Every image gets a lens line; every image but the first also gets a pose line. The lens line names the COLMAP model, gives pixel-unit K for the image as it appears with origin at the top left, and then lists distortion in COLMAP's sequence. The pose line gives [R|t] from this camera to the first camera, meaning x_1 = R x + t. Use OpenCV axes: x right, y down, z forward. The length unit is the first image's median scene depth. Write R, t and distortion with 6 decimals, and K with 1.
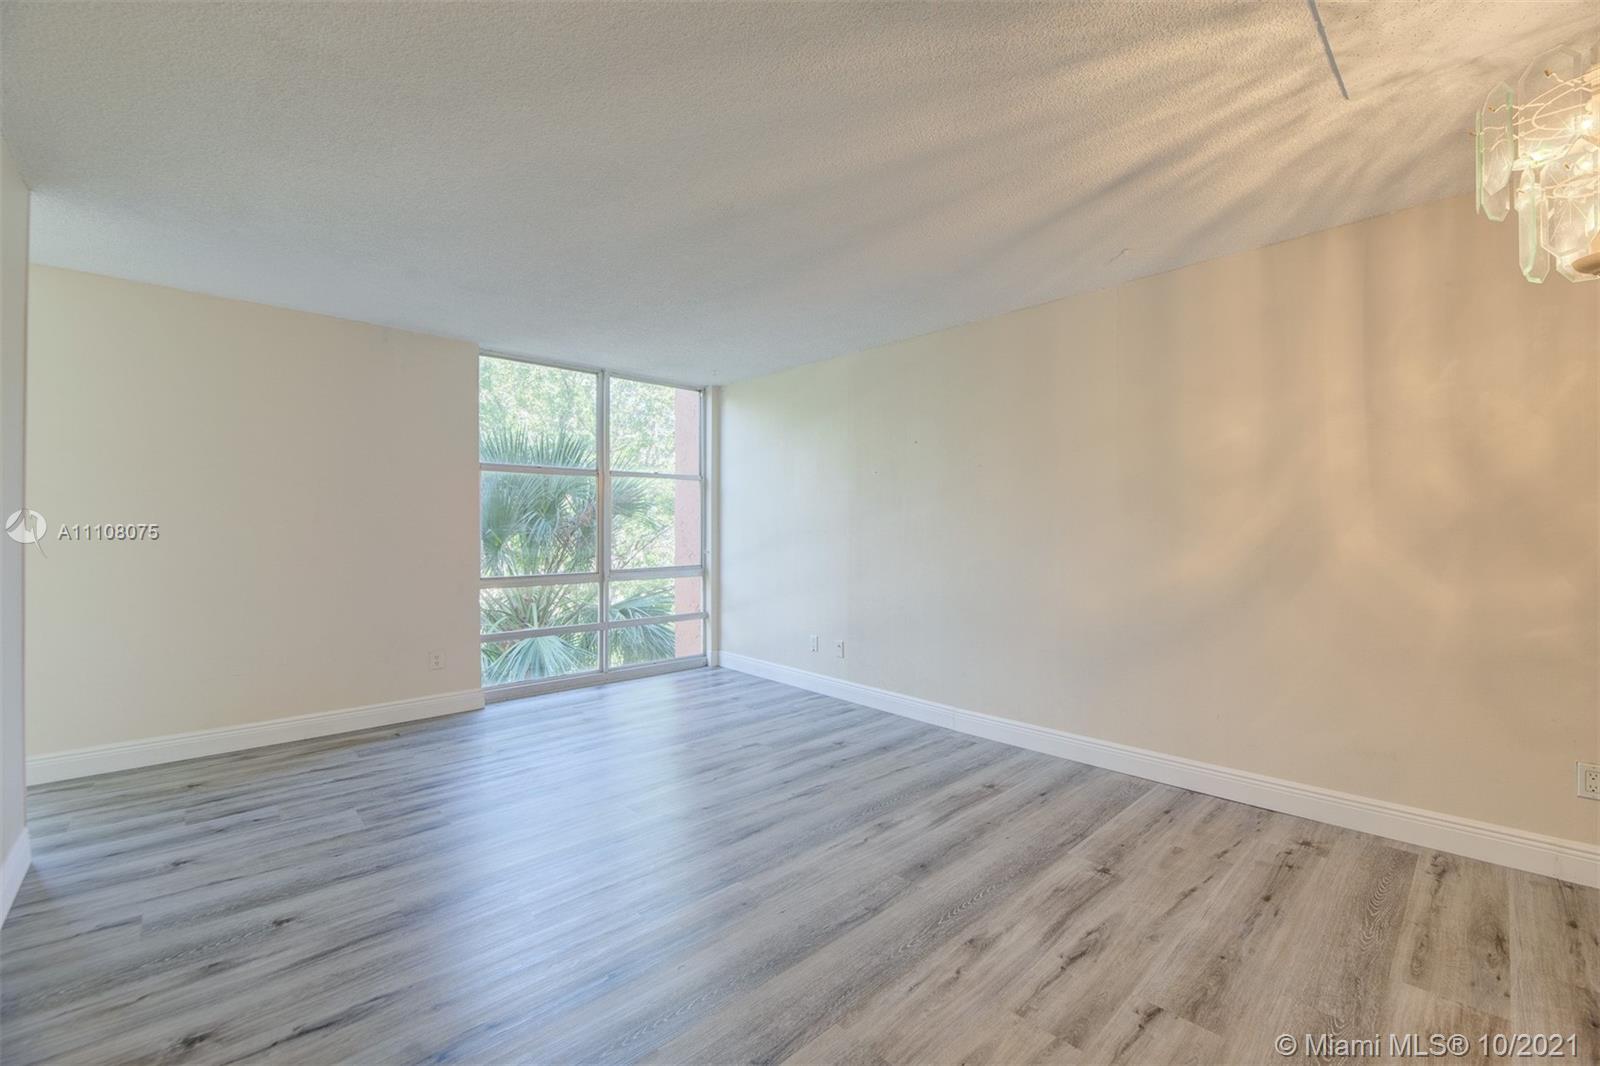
lens RADIAL K [[658.9, 0, 805.8], [0, 658.9, 526.6], [0, 0, 1]] dist [-0.001166, -0.004363]
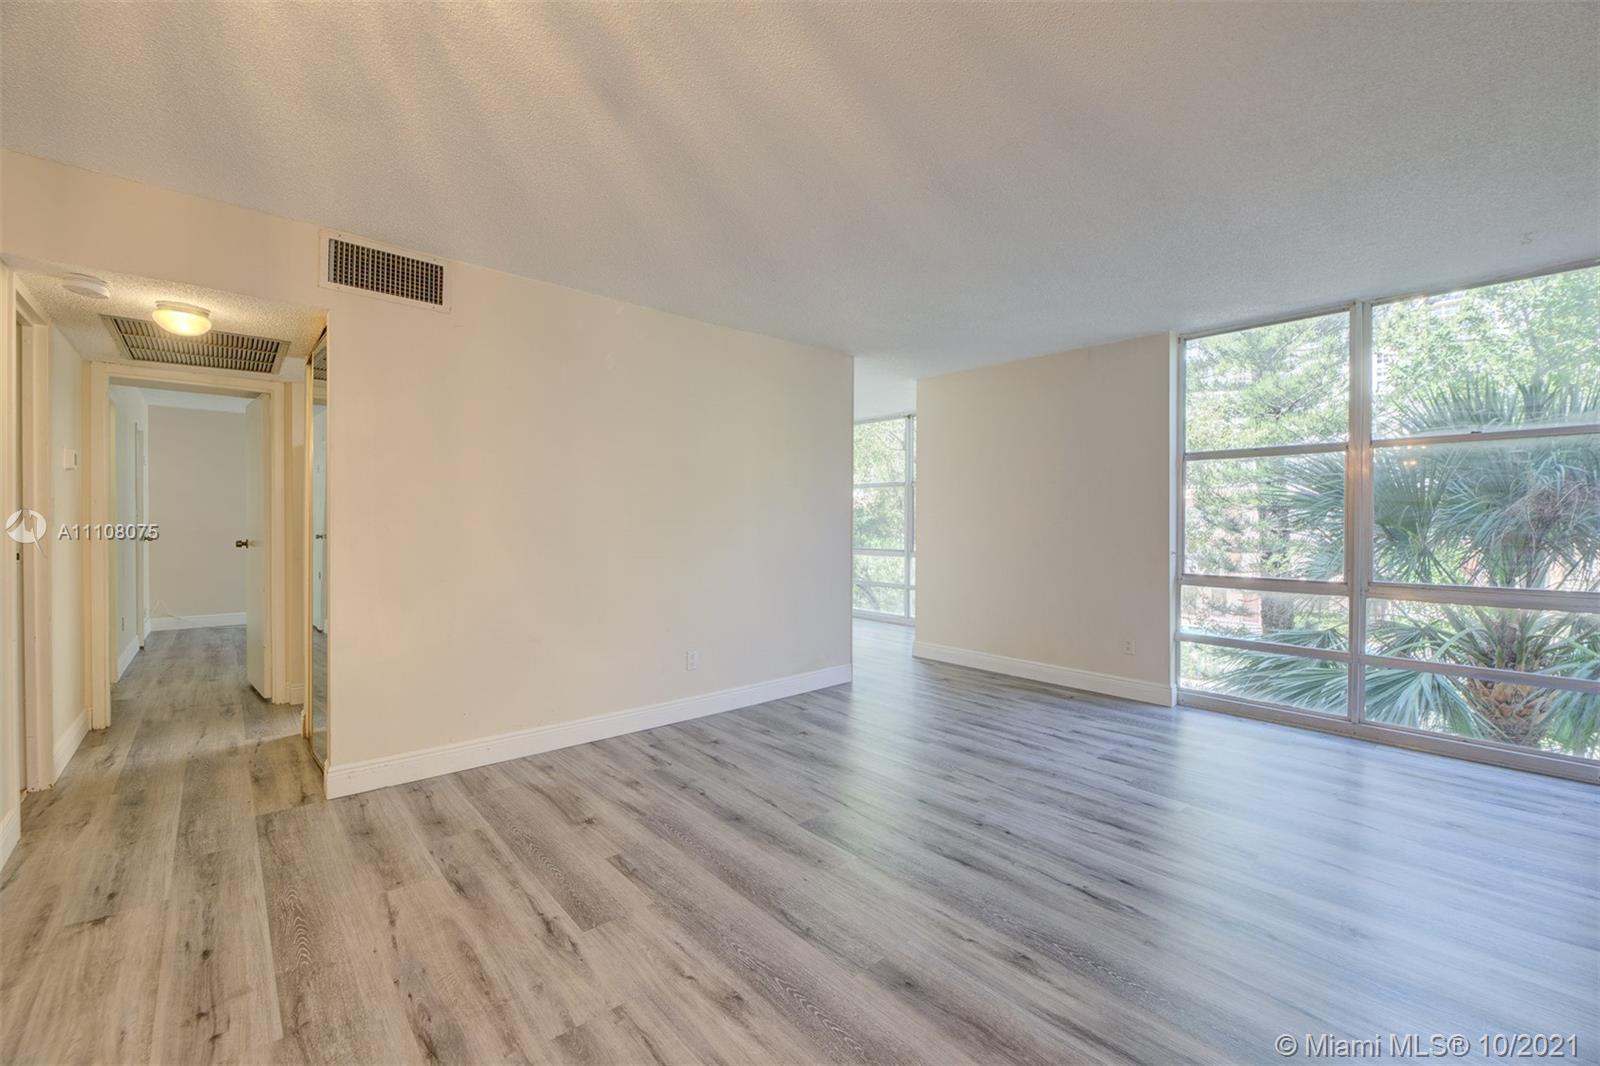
lens RADIAL K [[657.2, 0, 811.7], [0, 657.2, 526.9], [0, 0, 1]] dist [0.002471, -0.004711]
pose [[-0.018866, 0.009068, -0.999781, 0.744470], [-0.000354, 0.999959, 0.009077, 0.002878], [0.999822, 0.000525, -0.018862, 0.748501]]
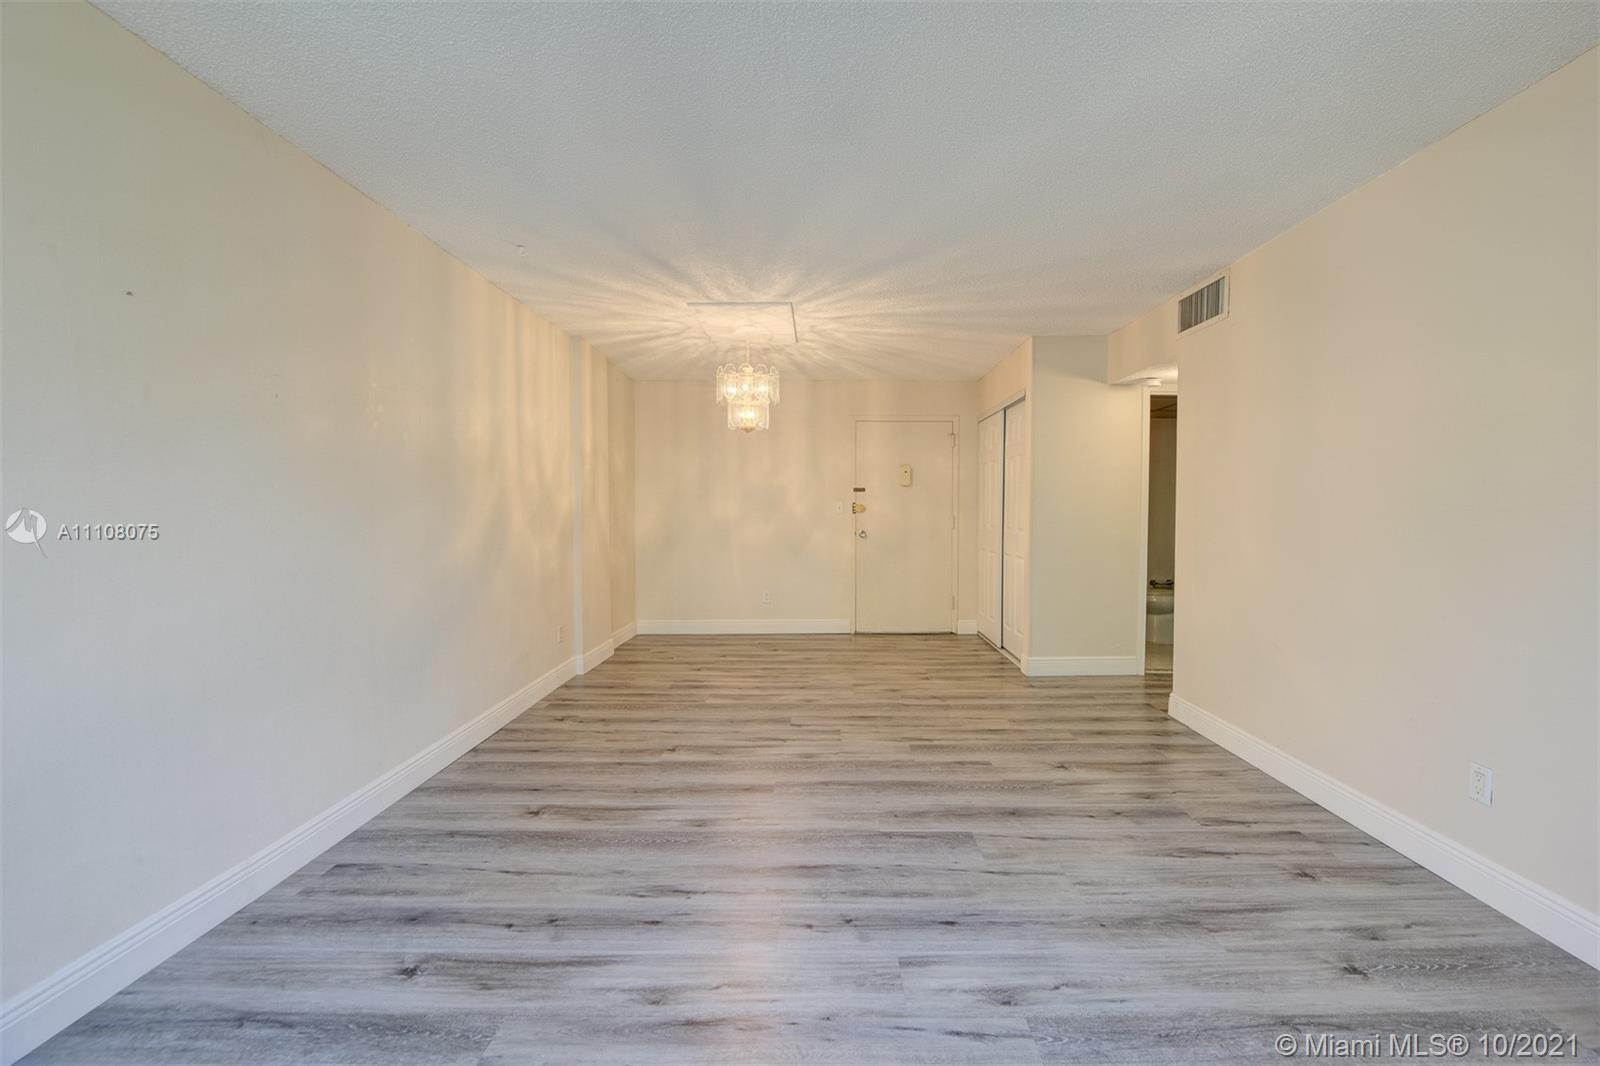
lens RADIAL K [[666.3, 0, 827.0], [0, 666.3, 525.4], [0, 0, 1]] dist [0.000770, -0.005757]
pose [[-0.735023, -0.014837, 0.677880, -0.616136], [-0.003061, 0.999823, 0.018564, 0.008855], [-0.678035, 0.011570, -0.734938, 1.477505]]
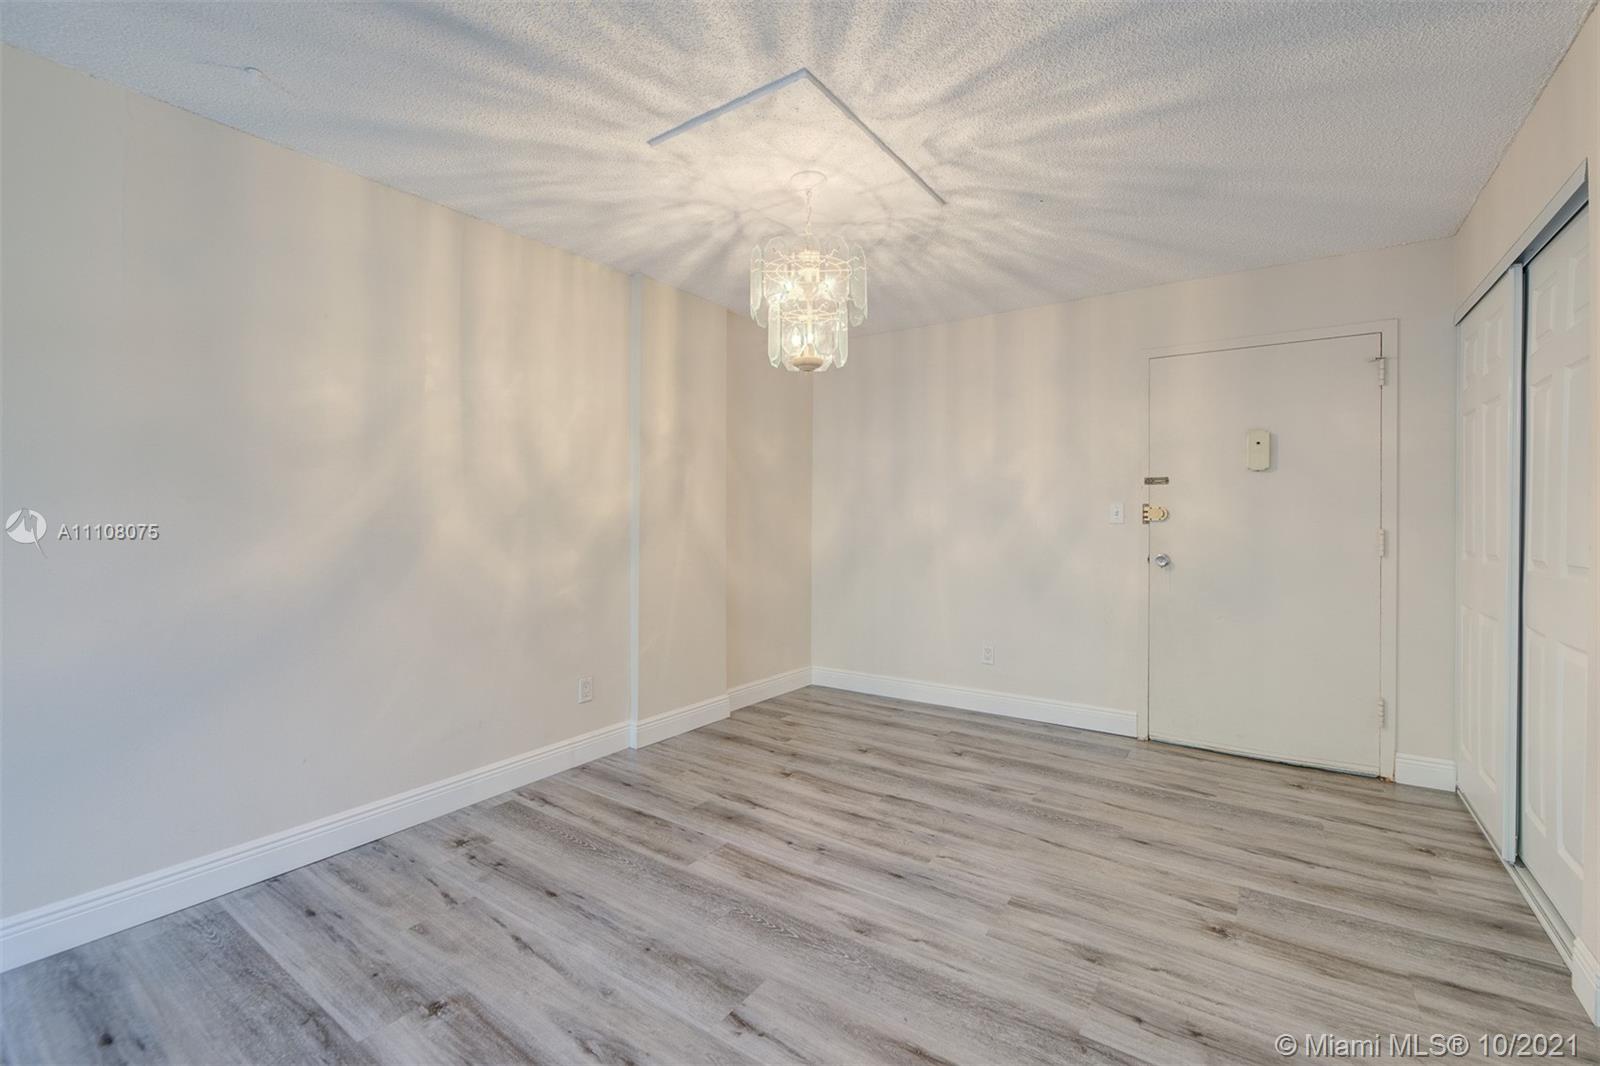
lens RADIAL K [[653.8, 0, 799.5], [0, 653.8, 520.6], [0, 0, 1]] dist [-0.008121, -0.000215]
pose [[-0.190493, -0.001514, 0.981687, -0.236229], [-0.006857, 0.999976, 0.000212, 0.009505], [-0.981665, -0.006691, -0.190499, 0.630863]]
